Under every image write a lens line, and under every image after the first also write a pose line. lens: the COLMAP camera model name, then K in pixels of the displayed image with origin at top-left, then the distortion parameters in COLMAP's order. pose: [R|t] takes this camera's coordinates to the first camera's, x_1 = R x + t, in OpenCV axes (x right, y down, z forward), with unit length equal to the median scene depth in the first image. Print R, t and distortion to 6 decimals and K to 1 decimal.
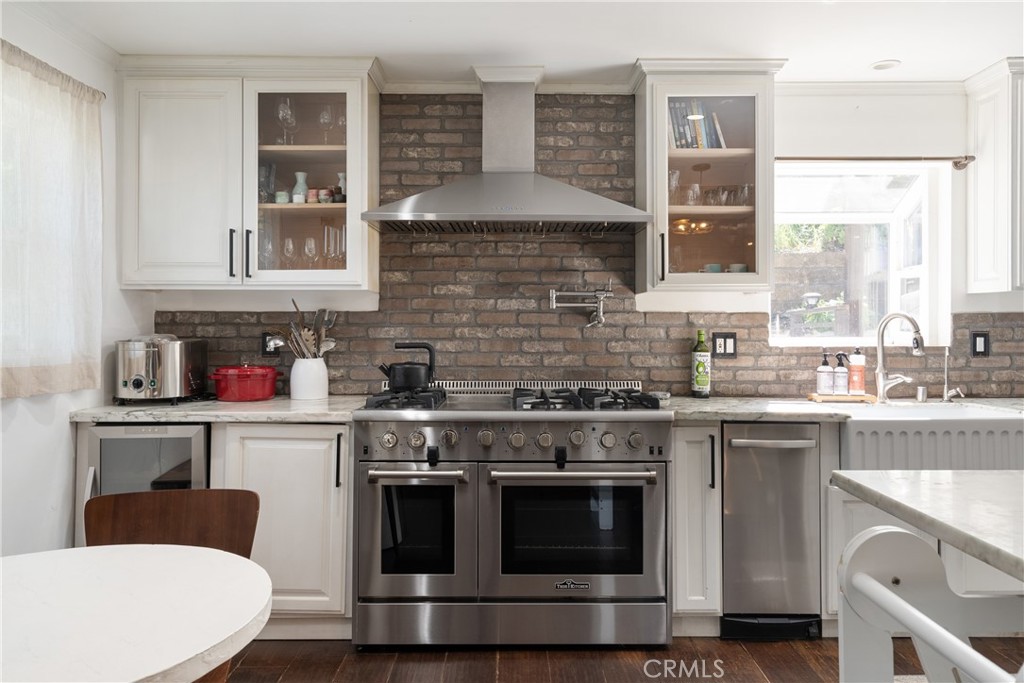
lens RADIAL K [[736.1, 0, 511.4], [0, 736.1, 320.0], [0, 0, 1]] dist [0.006547, 0.002077]
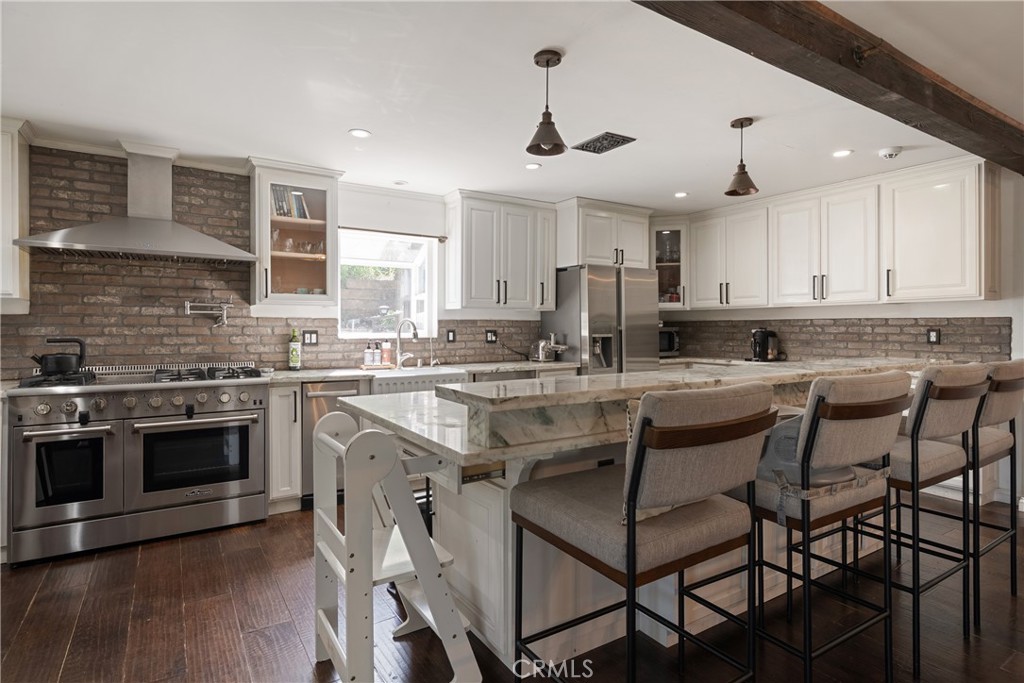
lens RADIAL K [[535.1, 0, 510.0], [0, 535.1, 329.9], [0, 0, 1]] dist [0.004071, 0.001386]
pose [[0.843539, -0.001774, 0.537065, 0.024265], [-0.005374, 0.999917, 0.011744, -0.000314], [-0.537041, -0.012793, 0.843459, -0.244454]]
